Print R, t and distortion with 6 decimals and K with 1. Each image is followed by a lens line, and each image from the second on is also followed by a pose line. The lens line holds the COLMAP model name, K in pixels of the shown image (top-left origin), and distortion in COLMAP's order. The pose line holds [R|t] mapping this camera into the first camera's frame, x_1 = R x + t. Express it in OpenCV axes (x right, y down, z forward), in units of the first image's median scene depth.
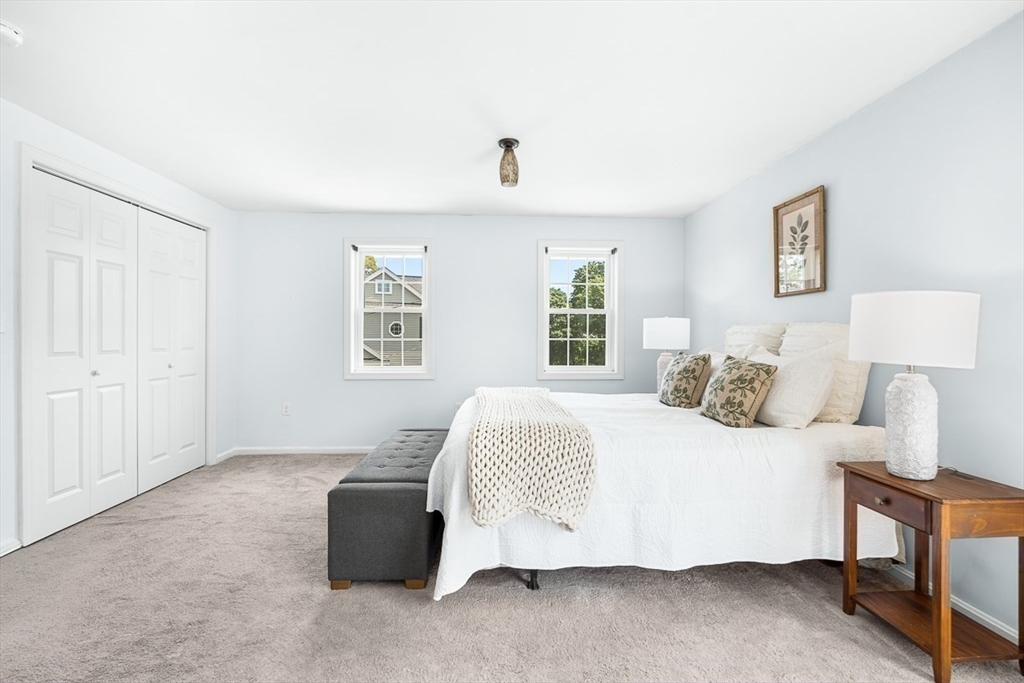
lens RADIAL K [[456.4, 0, 513.2], [0, 456.4, 339.0], [0, 0, 1]] dist [-0.005051, 0.000732]
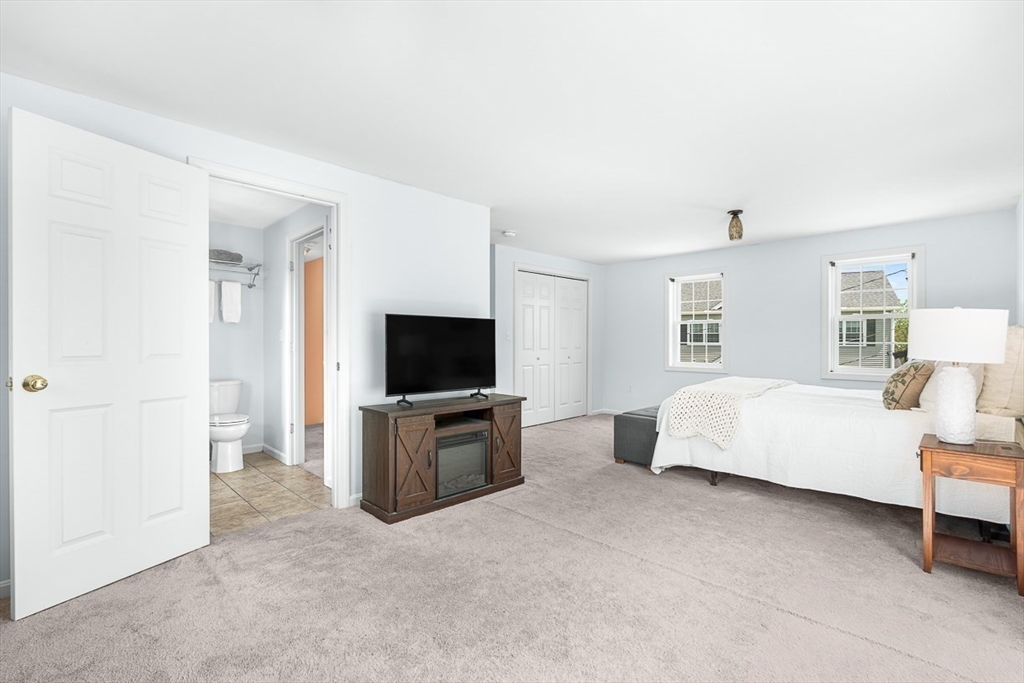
lens RADIAL K [[456.4, 0, 509.2], [0, 456.4, 337.1], [0, 0, 1]] dist [-0.005051, 0.000732]
pose [[0.667616, -0.009171, -0.744450, 0.738565], [-0.001175, 0.999910, -0.013372, 0.003261], [0.744505, 0.009802, 0.667545, -0.674115]]
